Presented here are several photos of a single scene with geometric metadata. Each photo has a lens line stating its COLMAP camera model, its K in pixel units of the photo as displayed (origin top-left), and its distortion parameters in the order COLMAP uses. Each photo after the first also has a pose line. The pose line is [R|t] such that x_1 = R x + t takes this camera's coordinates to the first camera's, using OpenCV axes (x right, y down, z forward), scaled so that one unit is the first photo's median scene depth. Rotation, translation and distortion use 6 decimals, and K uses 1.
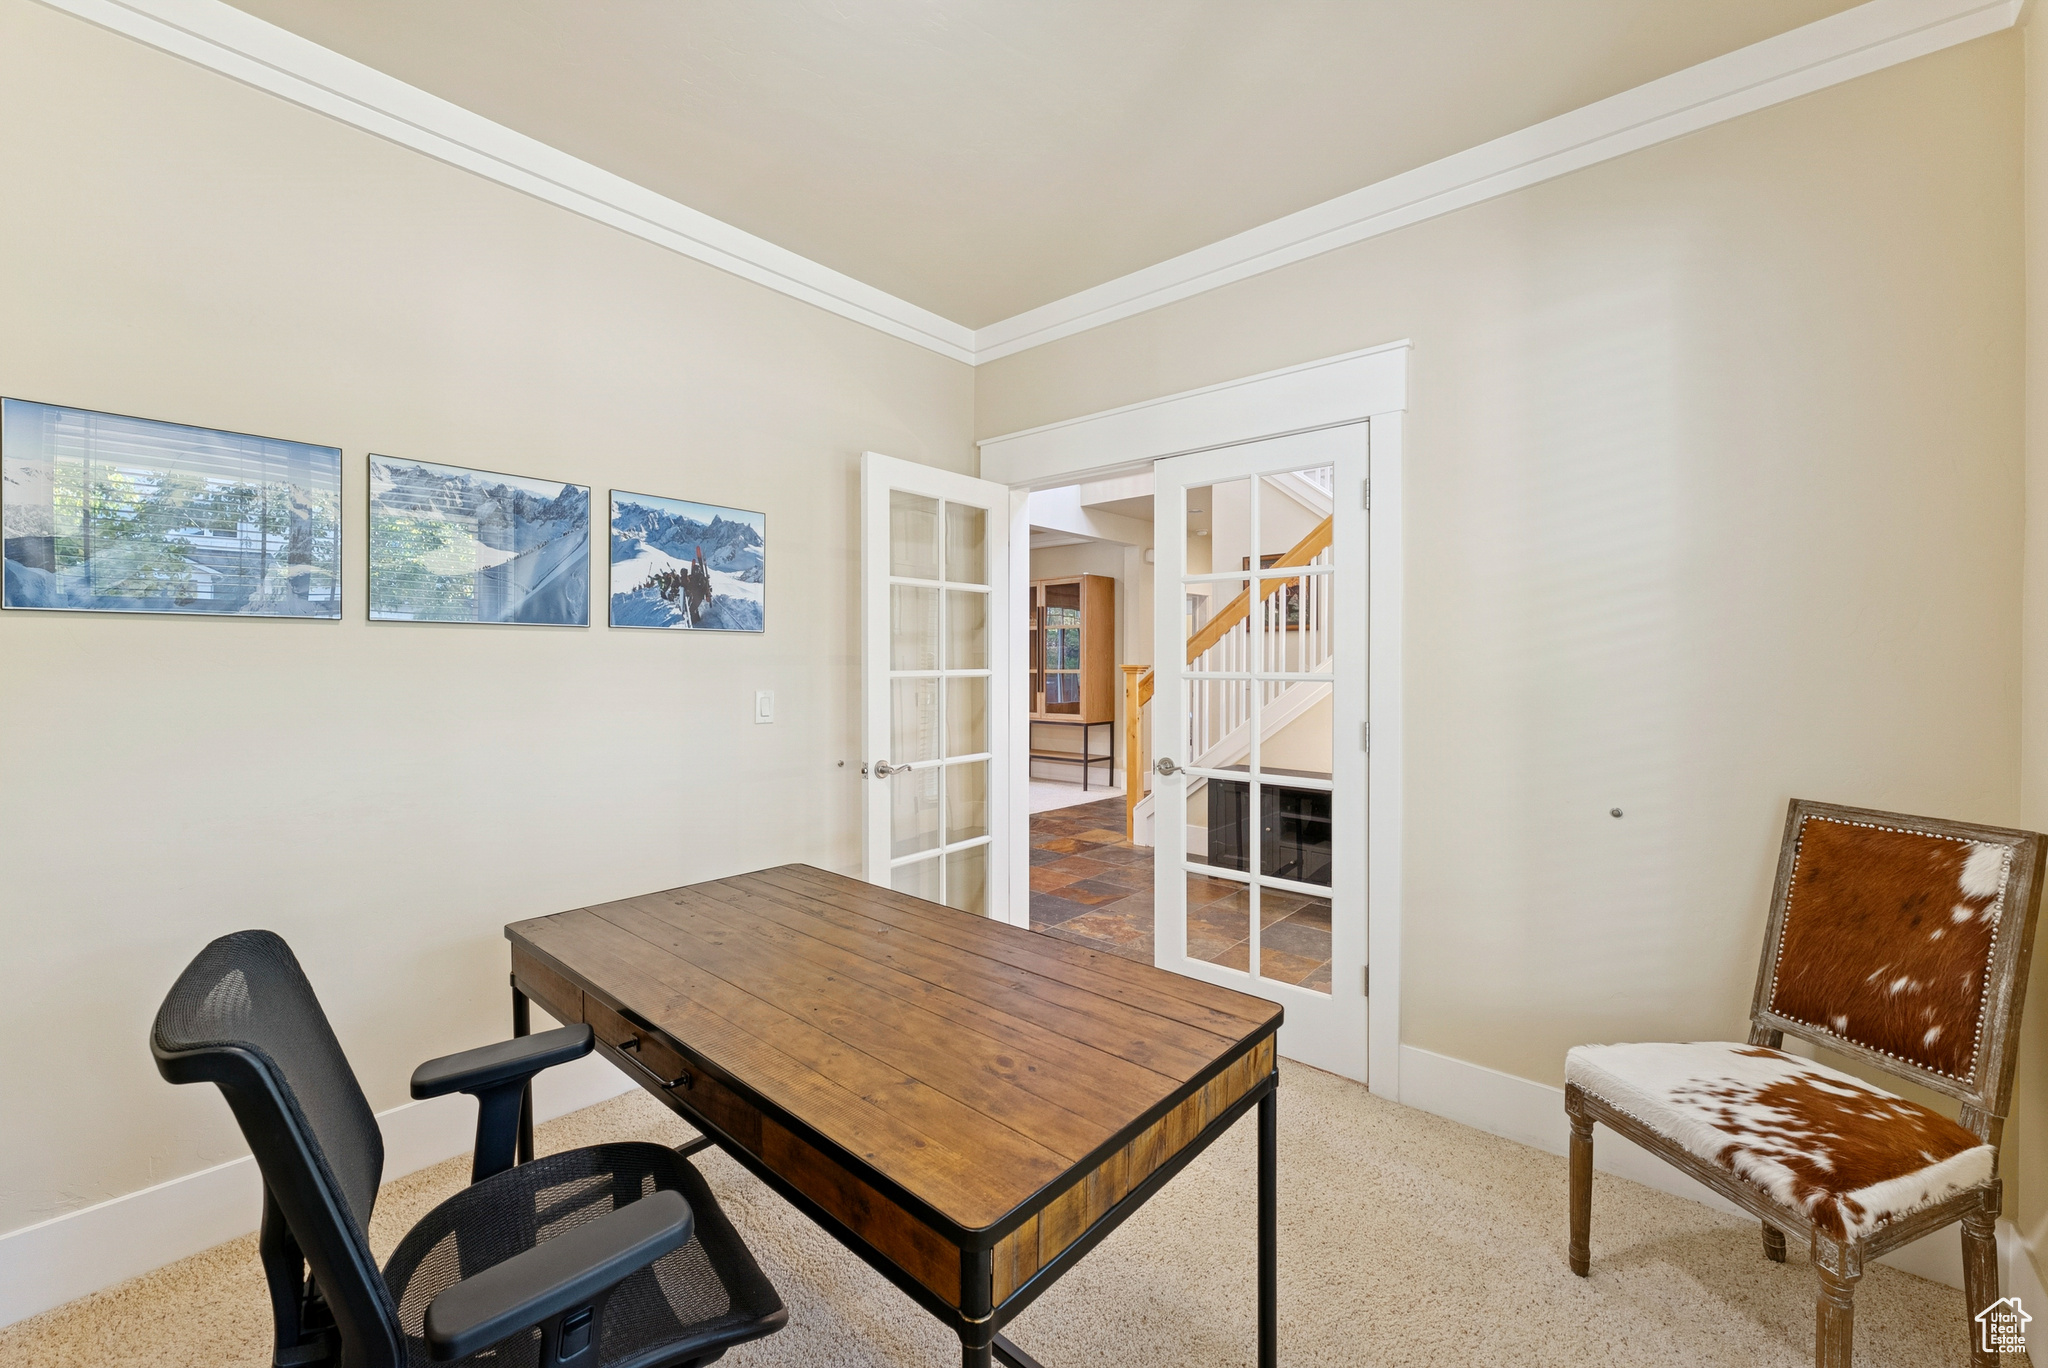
lens RADIAL K [[833.3, 0, 1024.2], [0, 833.3, 672.3], [0, 0, 1]] dist [0.009671, 0.000005]
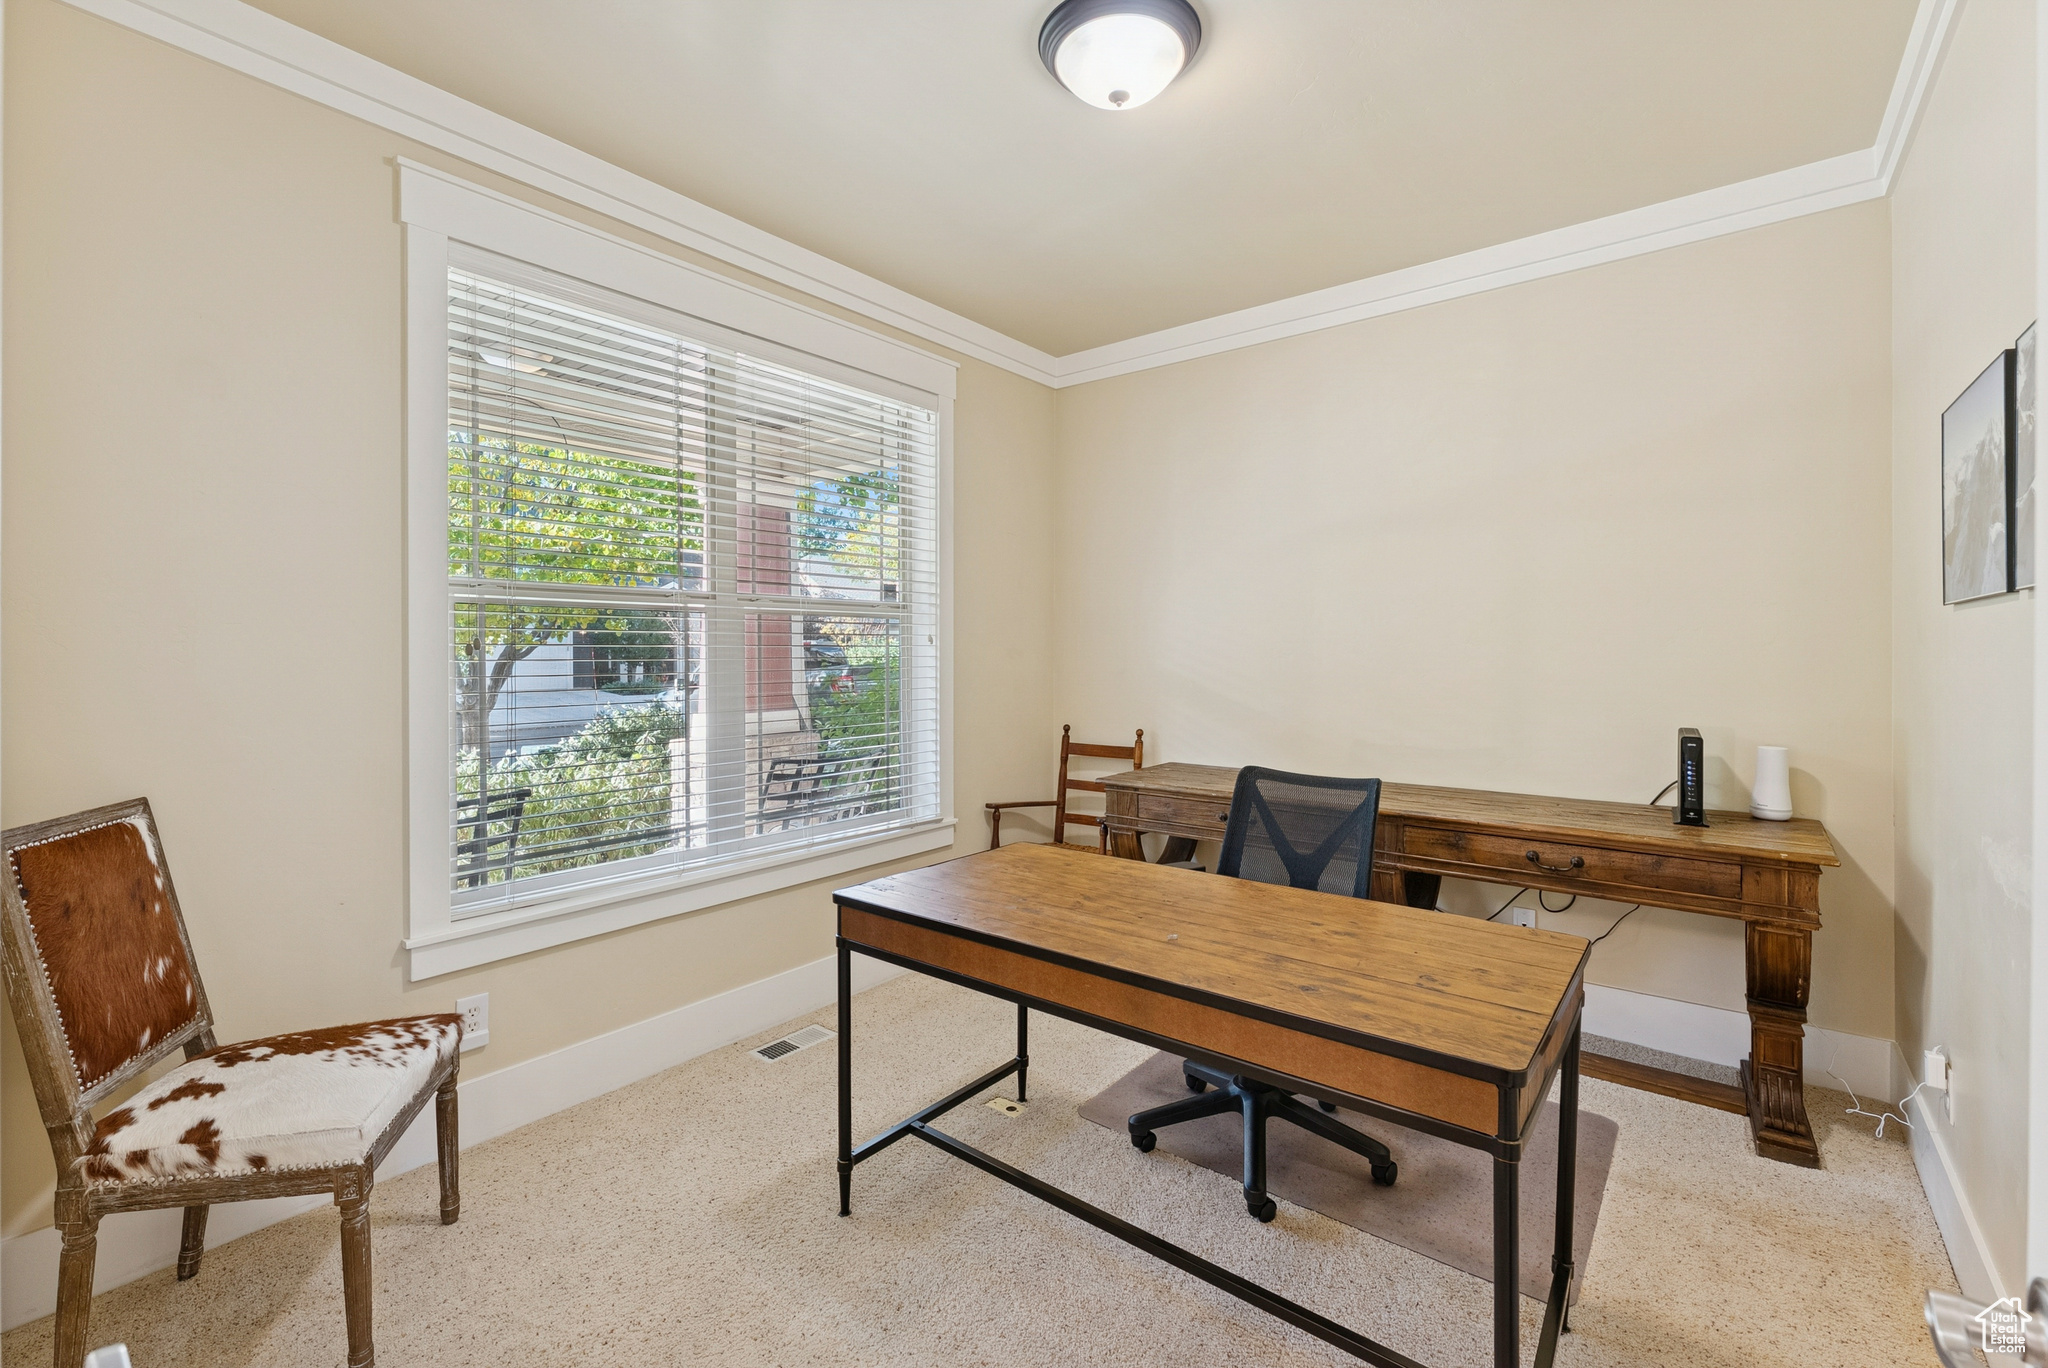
lens RADIAL K [[874.9, 0, 1024.2], [0, 874.9, 664.6], [0, 0, 1]] dist [0.001713, 0.000288]
pose [[-0.998932, 0.002227, -0.046154, 0.042641], [0.000978, 0.999633, 0.027065, -0.023083], [0.046197, 0.026991, -0.998568, 2.096084]]
